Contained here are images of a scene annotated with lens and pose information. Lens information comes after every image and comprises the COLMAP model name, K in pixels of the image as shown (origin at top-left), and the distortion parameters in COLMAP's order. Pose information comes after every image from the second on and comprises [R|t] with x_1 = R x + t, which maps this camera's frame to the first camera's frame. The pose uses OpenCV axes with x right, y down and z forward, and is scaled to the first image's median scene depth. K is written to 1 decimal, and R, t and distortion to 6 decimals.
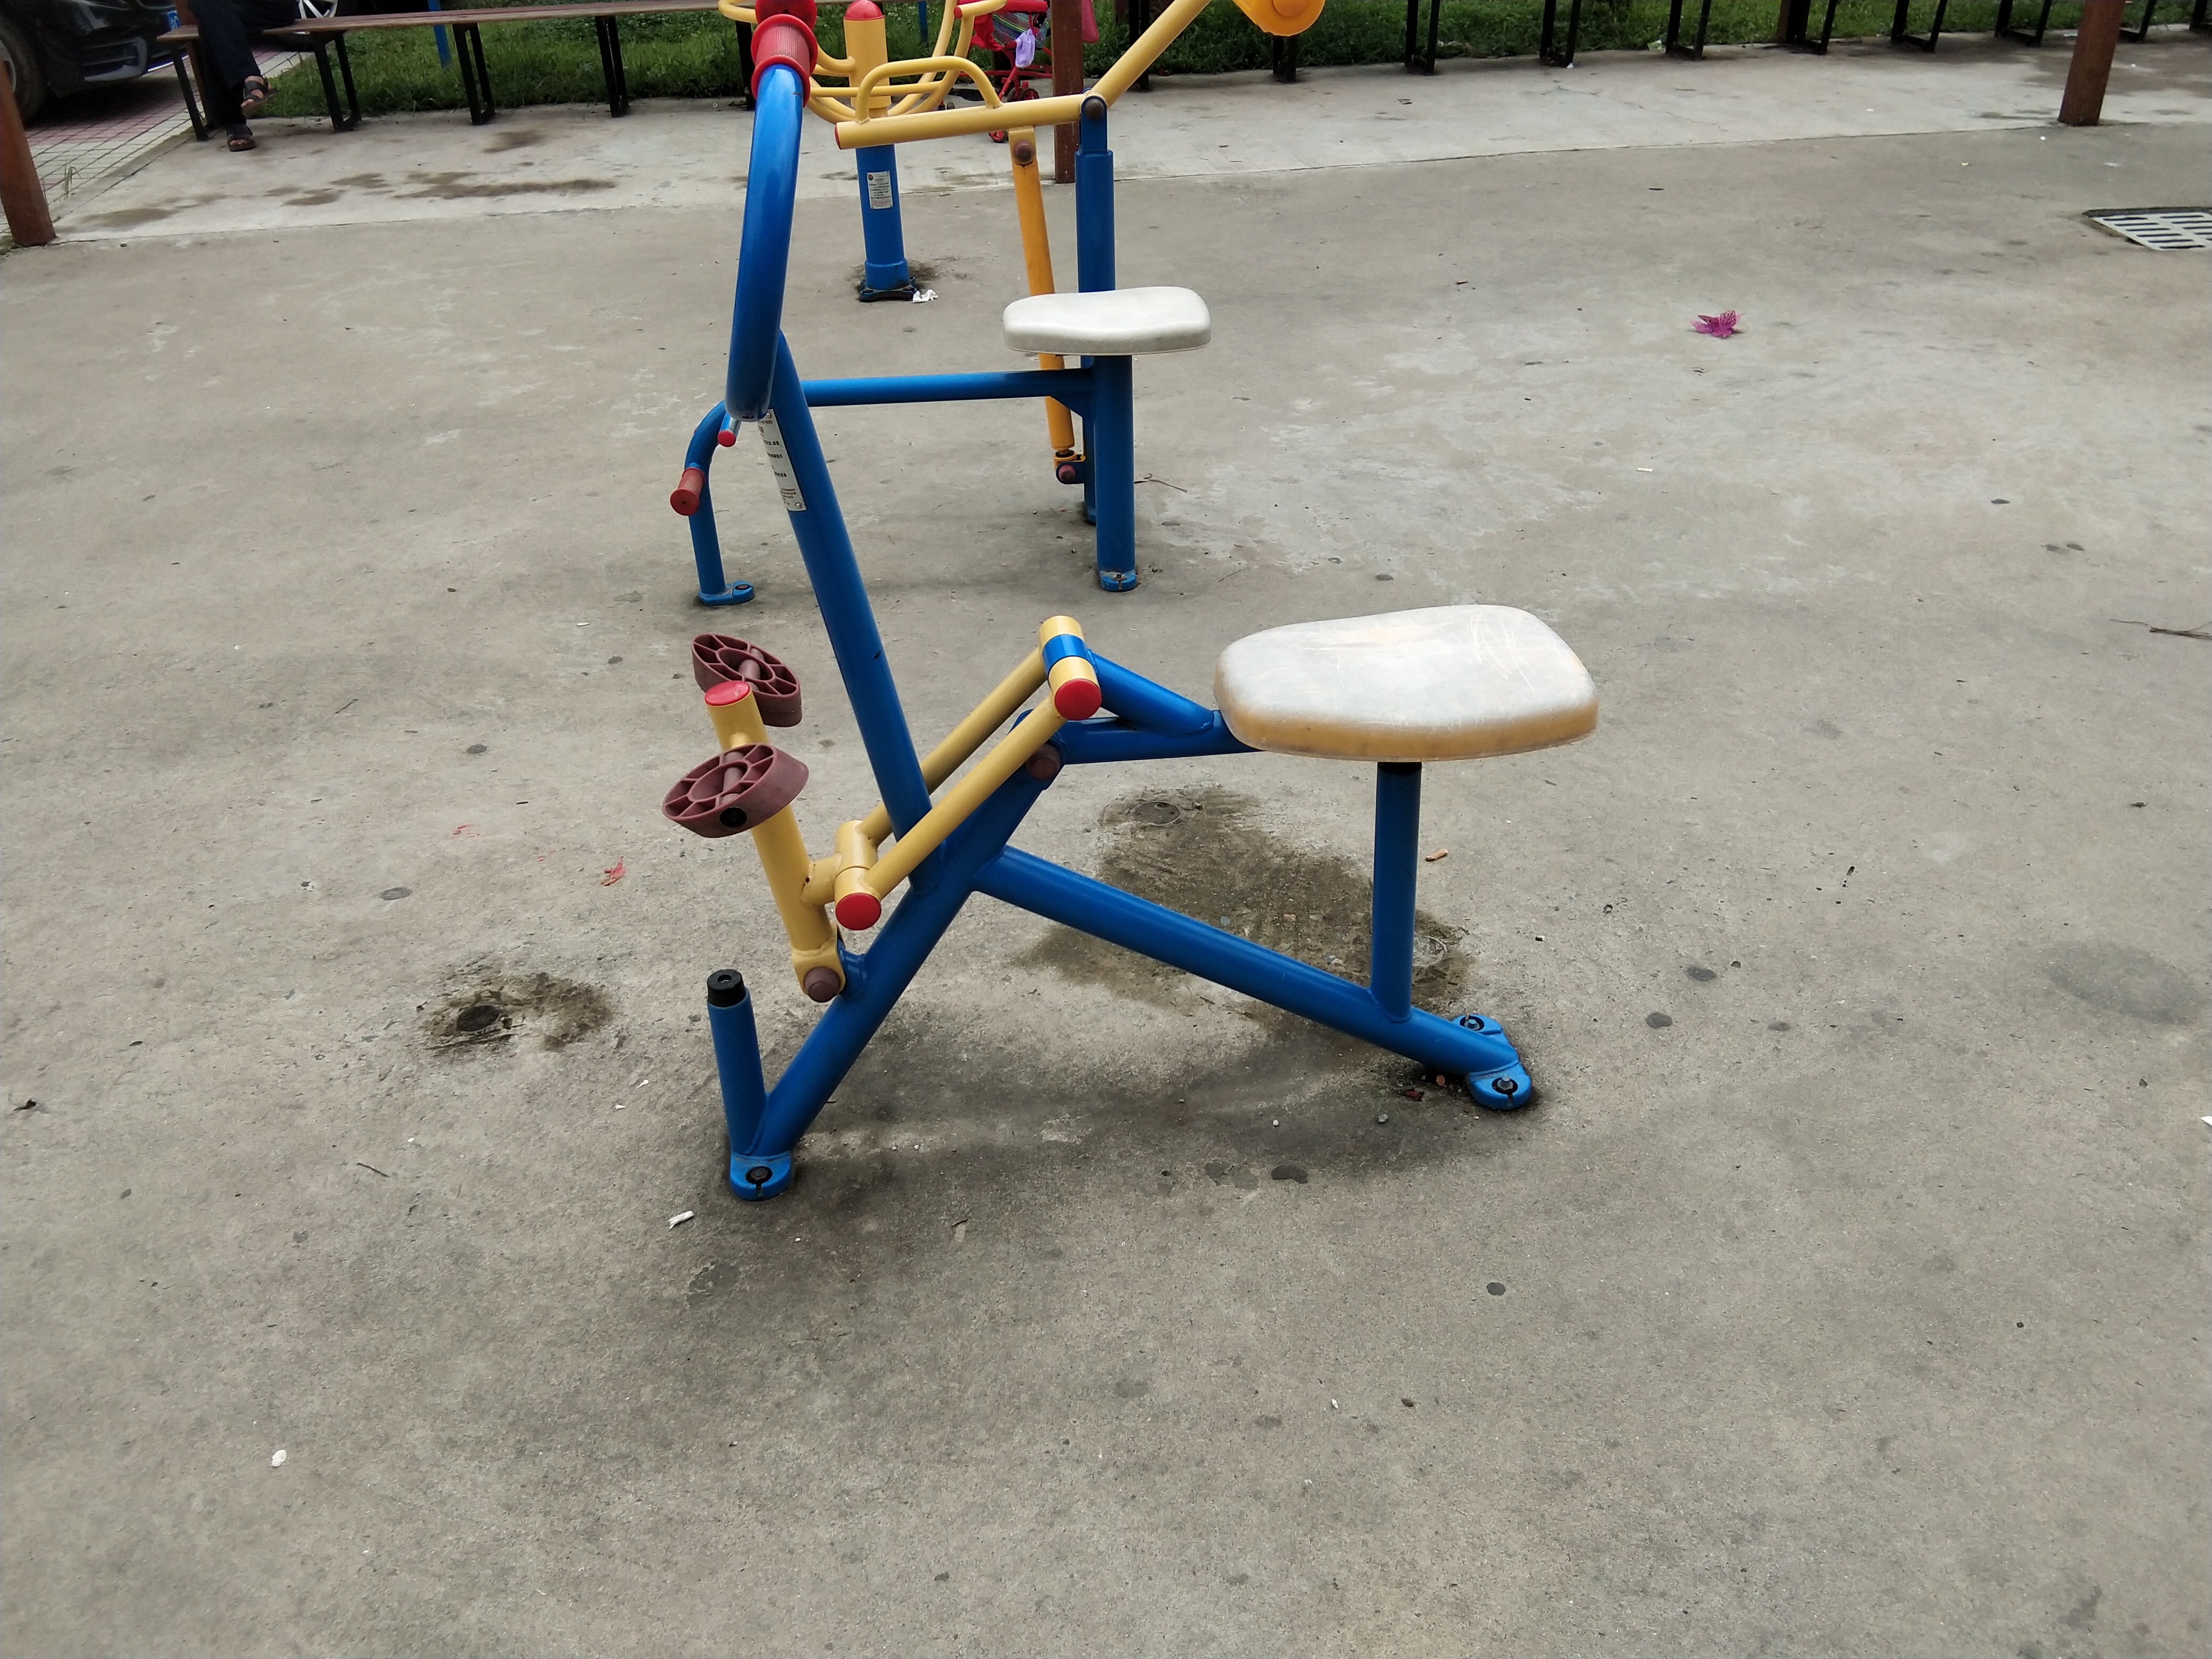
lens RADIAL K [[1758.0, 0, 1095.5], [0, 1758.0, 827.0], [0, 0, 1]] dist [0.102938, -0.154221]
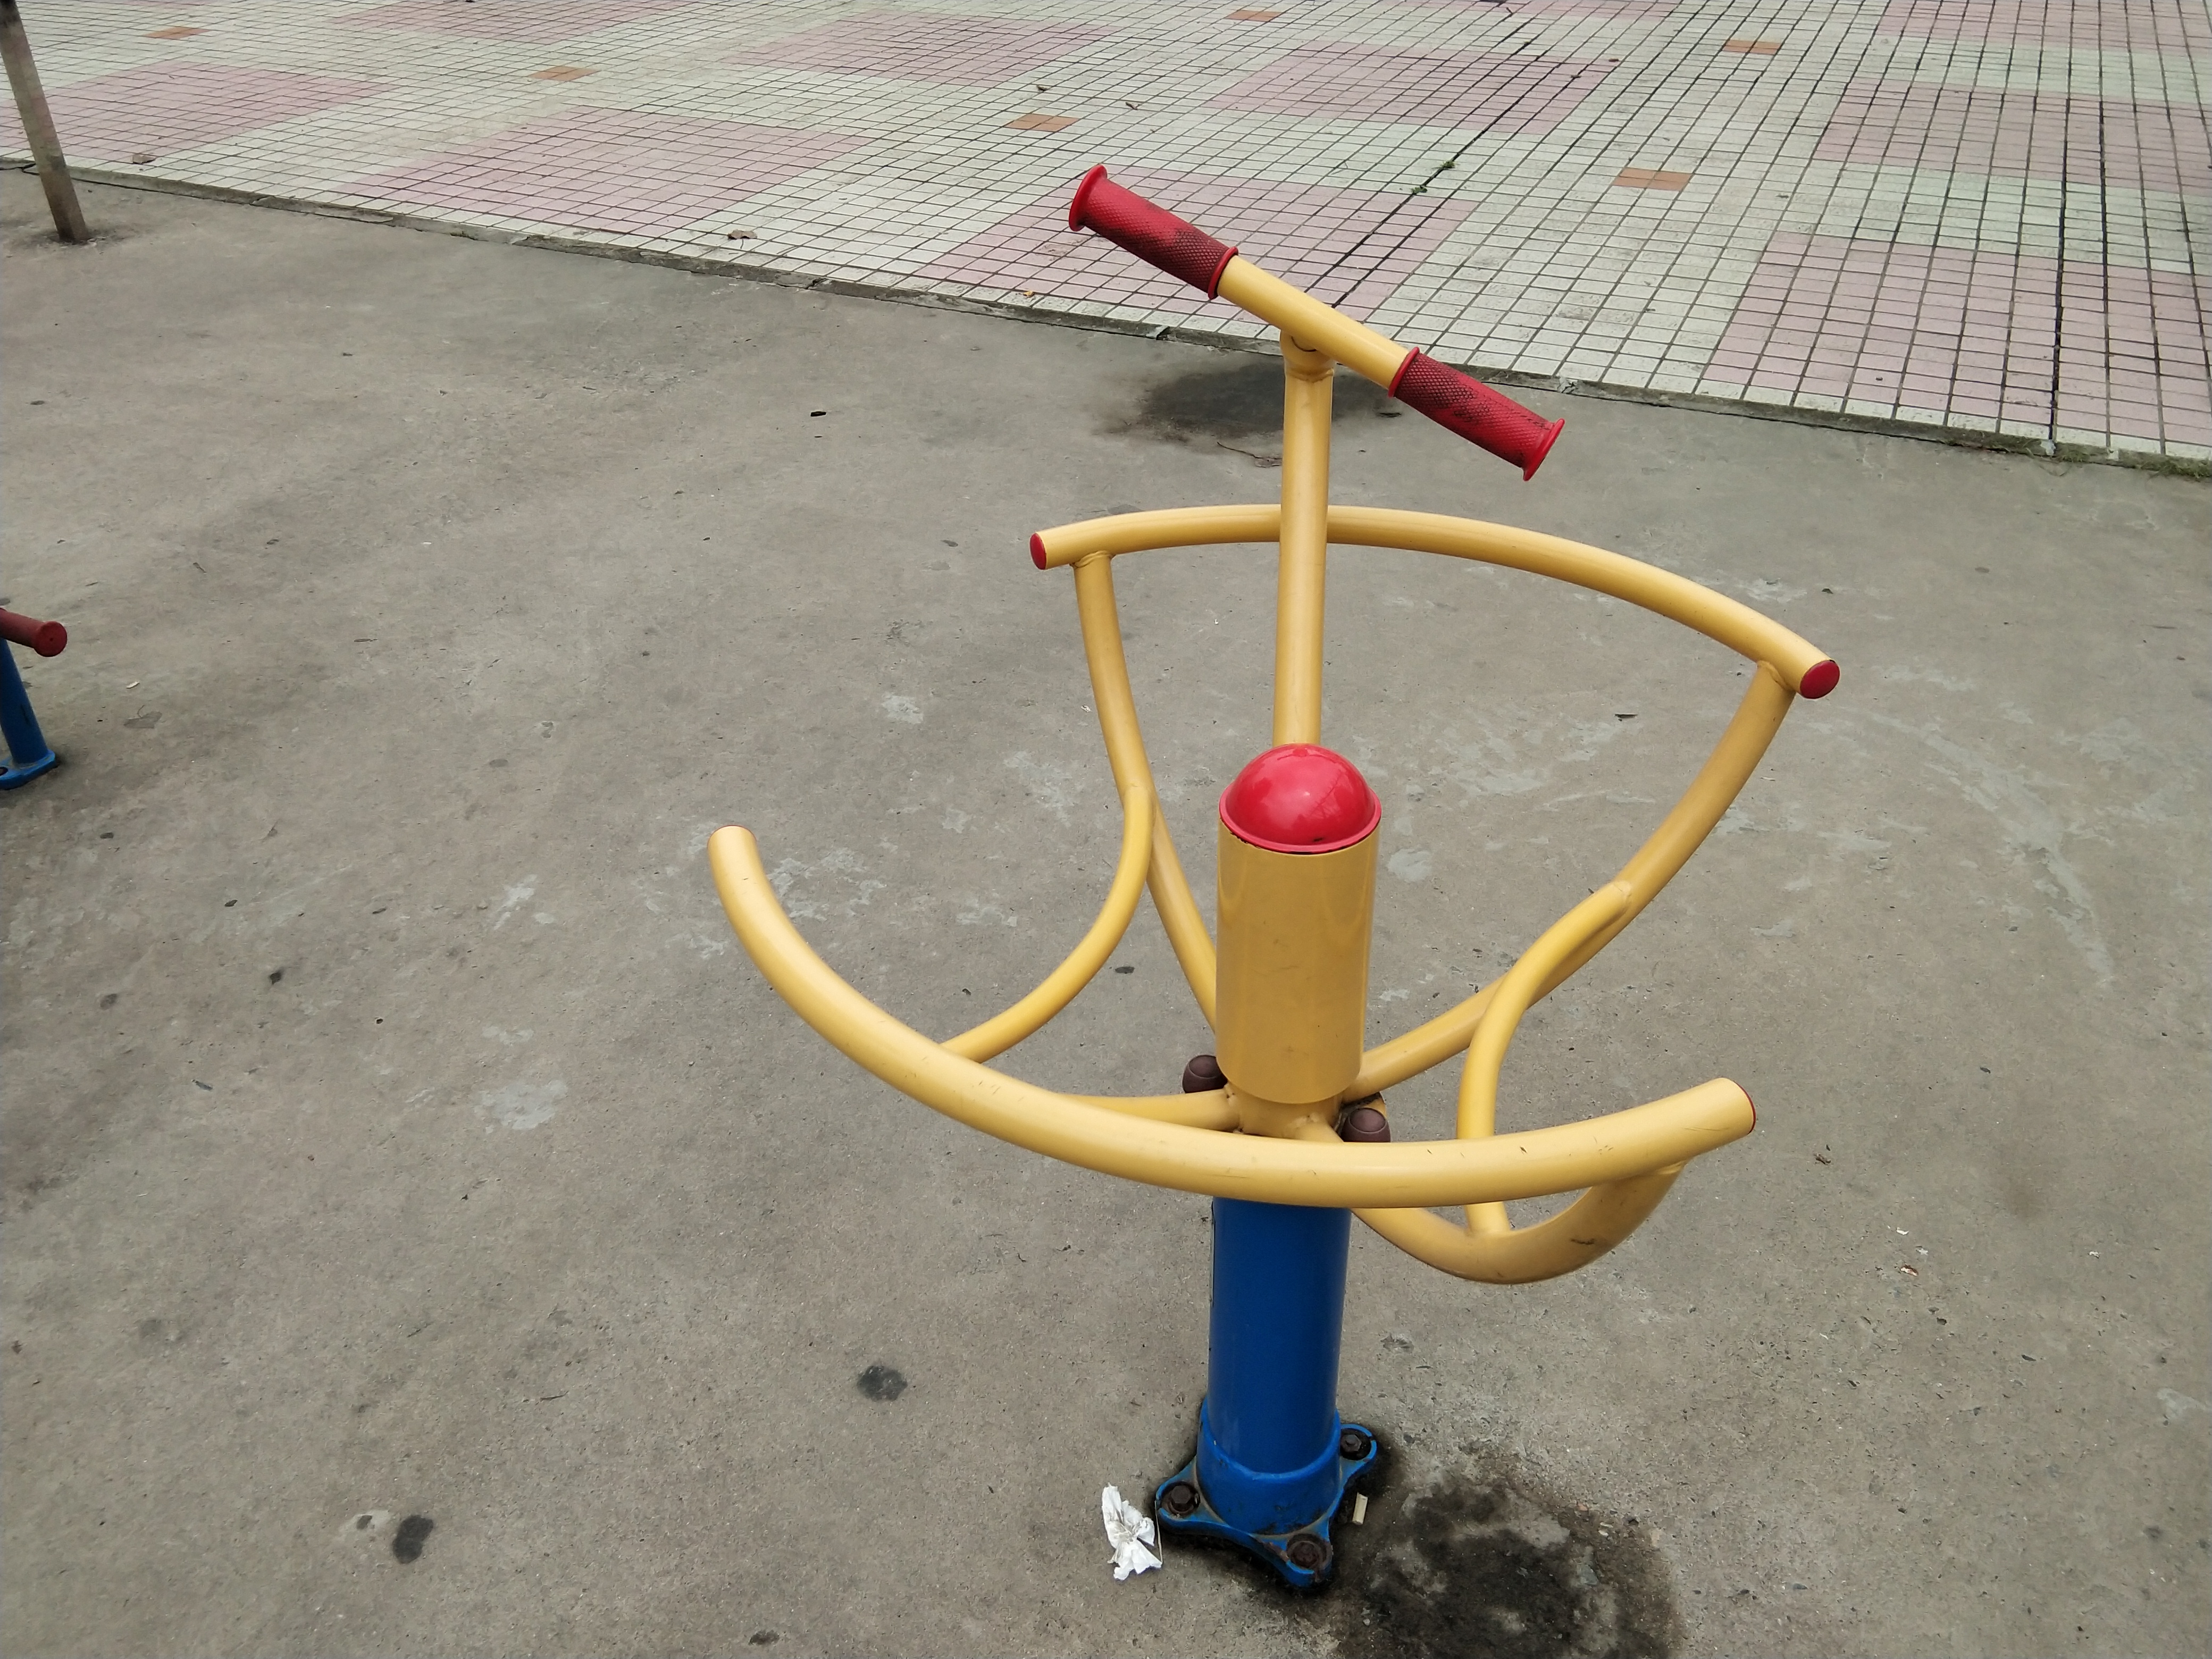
lens RADIAL K [[1754.4, 0, 1092.0], [0, 1754.4, 804.4], [0, 0, 1]] dist [0.134089, -0.210661]
pose [[-0.541086, 0.494385, -0.680301, 0.081823], [-0.414512, 0.547071, 0.727251, -0.927247], [0.731715, 0.675498, -0.091084, 1.487421]]
